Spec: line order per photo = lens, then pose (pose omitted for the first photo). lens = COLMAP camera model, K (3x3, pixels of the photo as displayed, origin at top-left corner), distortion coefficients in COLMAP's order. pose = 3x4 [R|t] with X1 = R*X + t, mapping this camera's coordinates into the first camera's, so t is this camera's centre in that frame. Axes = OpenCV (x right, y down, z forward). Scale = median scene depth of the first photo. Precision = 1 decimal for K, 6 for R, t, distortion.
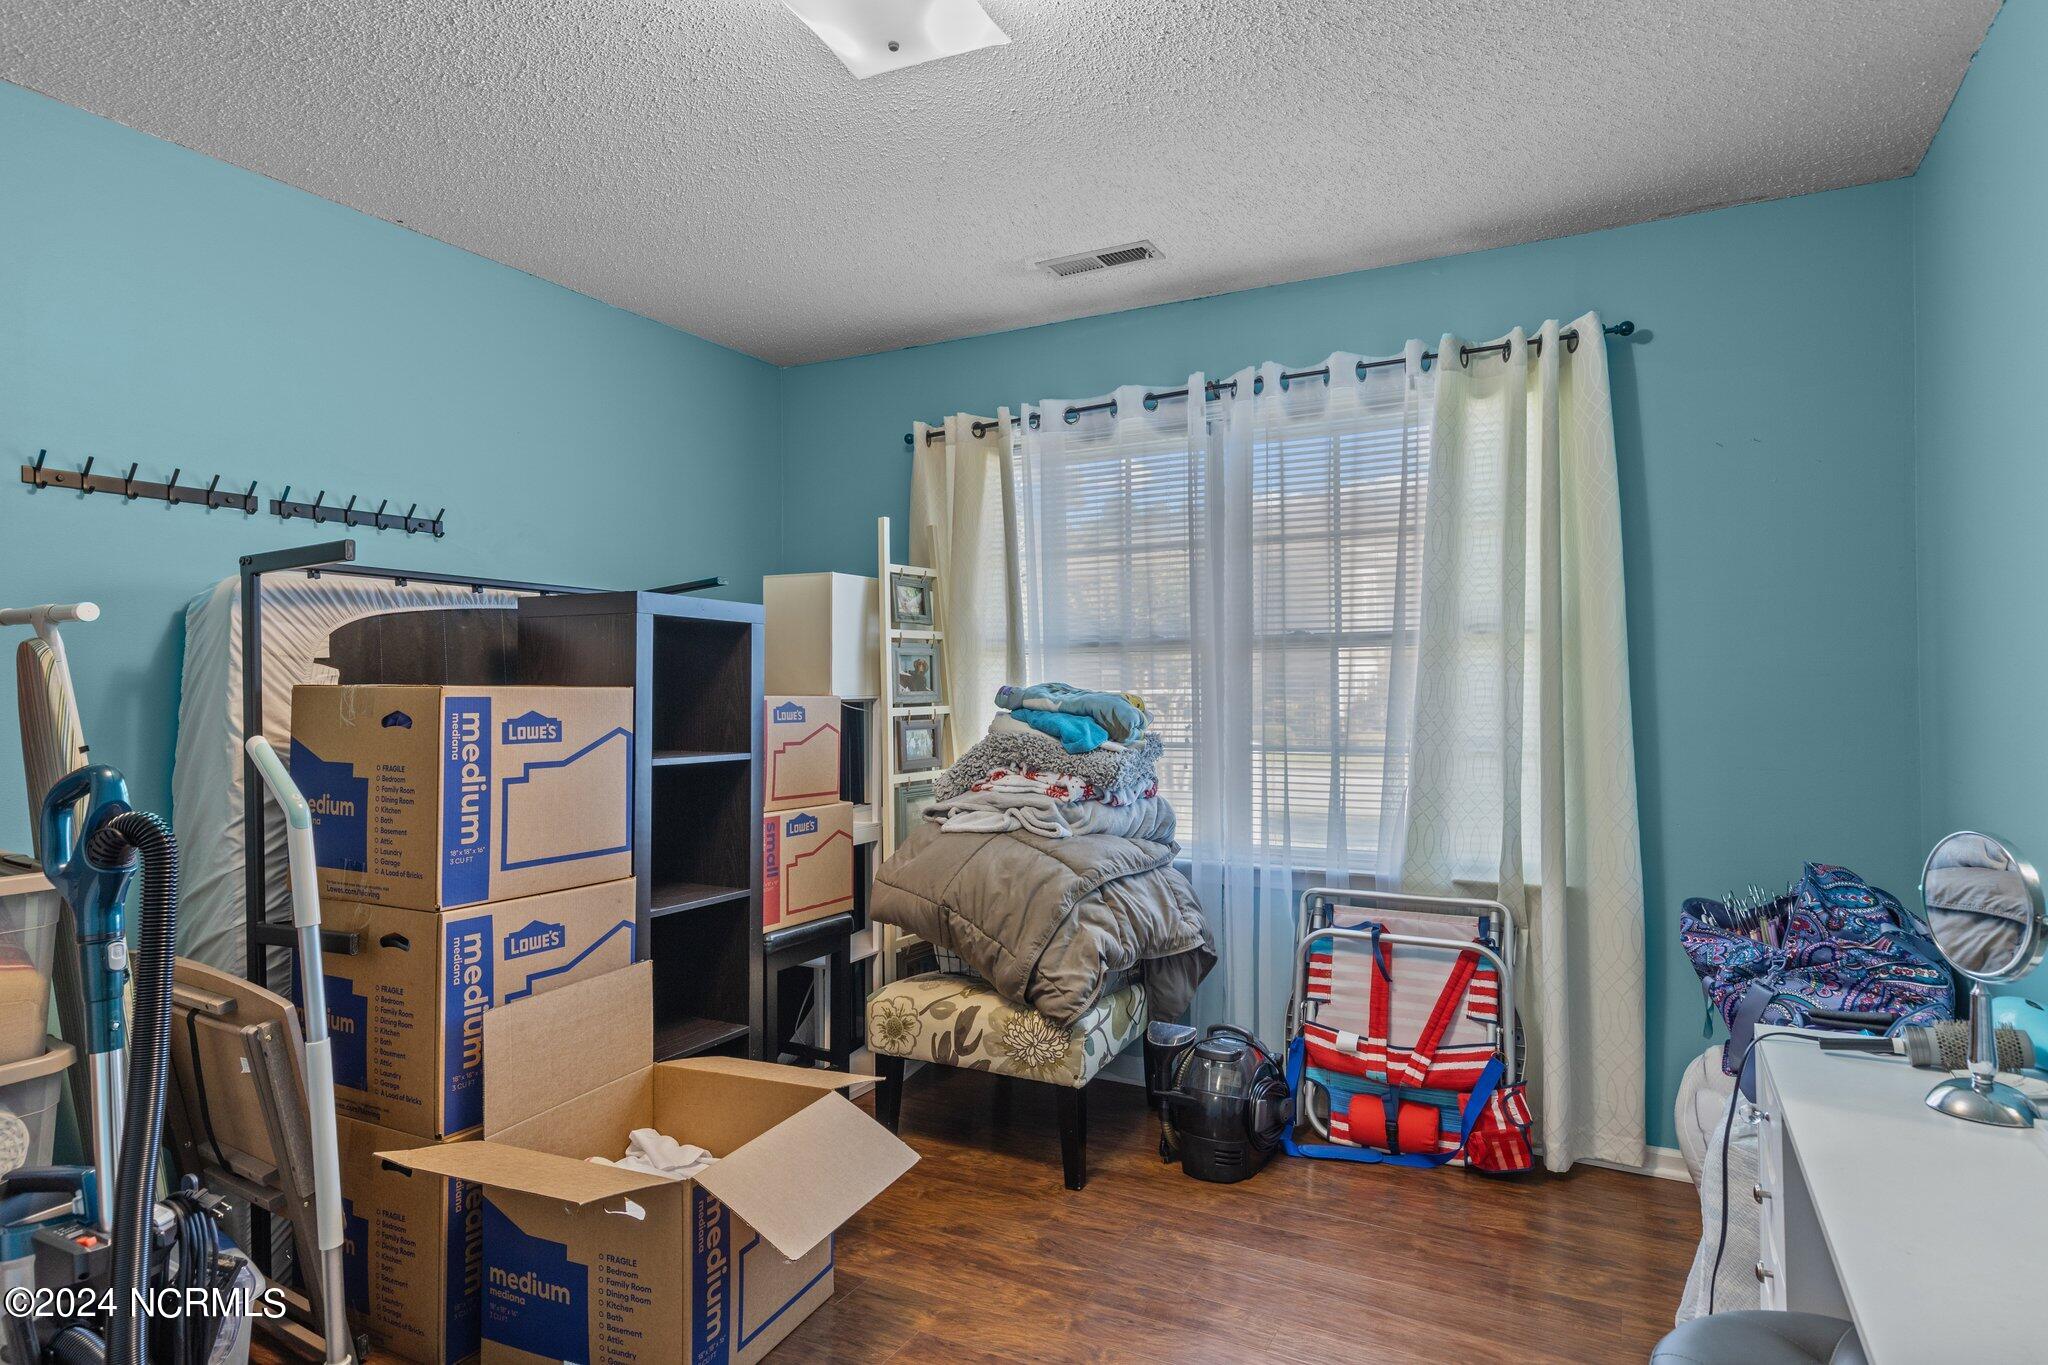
lens RADIAL K [[1115.8, 0, 1026.7], [0, 1115.8, 694.6], [0, 0, 1]] dist [0.002873, -0.000283]
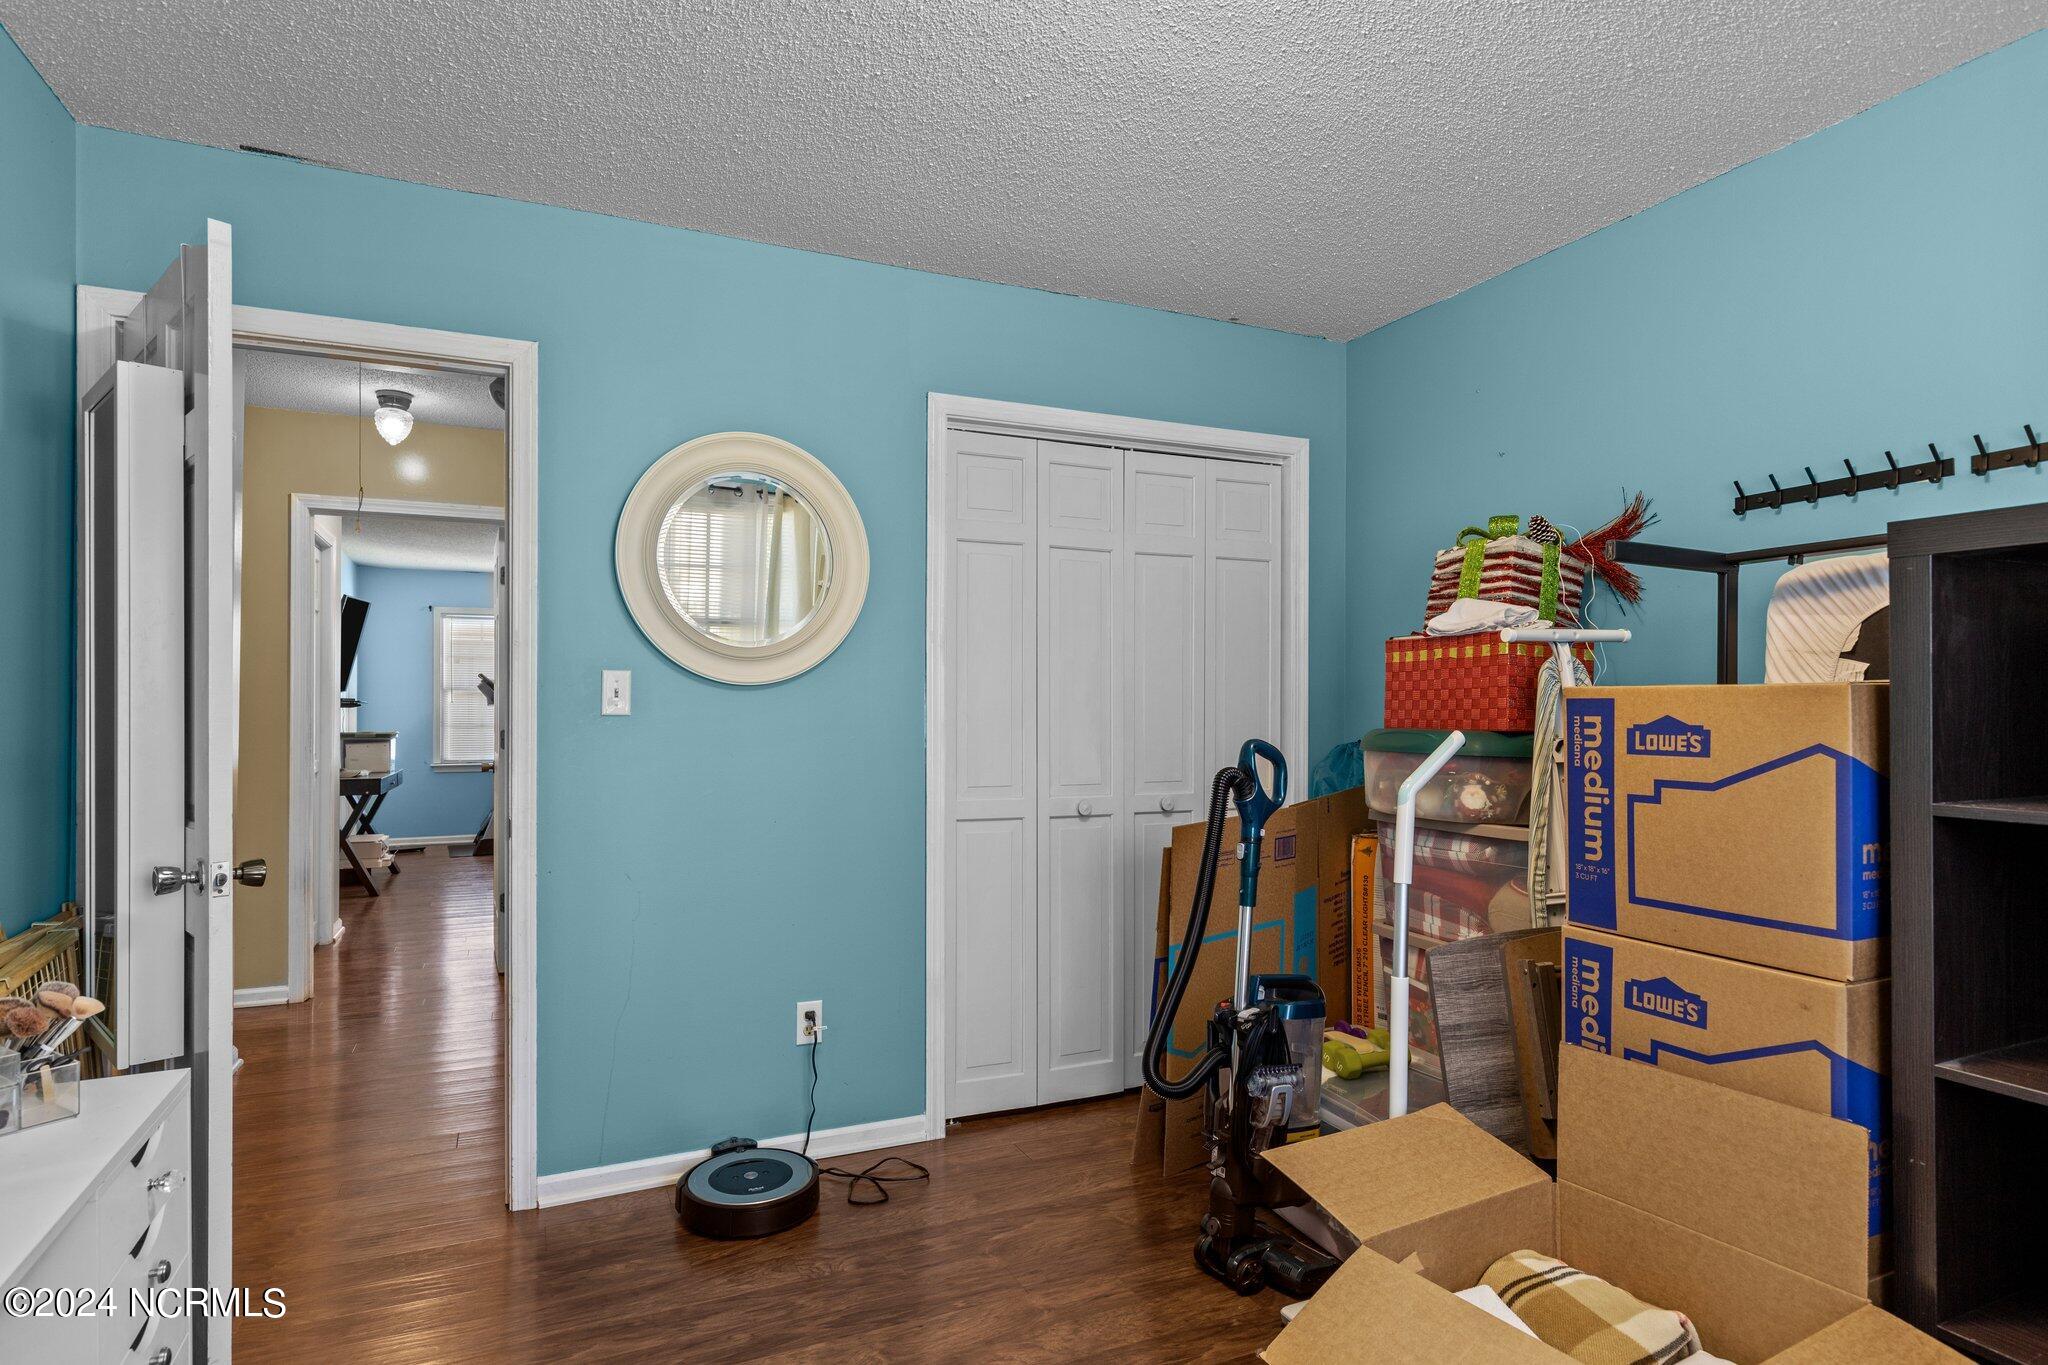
lens RADIAL K [[1115.8, 0, 1026.7], [0, 1115.8, 694.6], [0, 0, 1]] dist [0.002873, -0.000283]
pose [[-0.595953, 0.000297, -0.803019, 0.495765], [0.007541, 0.999958, -0.005227, 0.000177], [0.802984, -0.009170, -0.595931, 1.156552]]
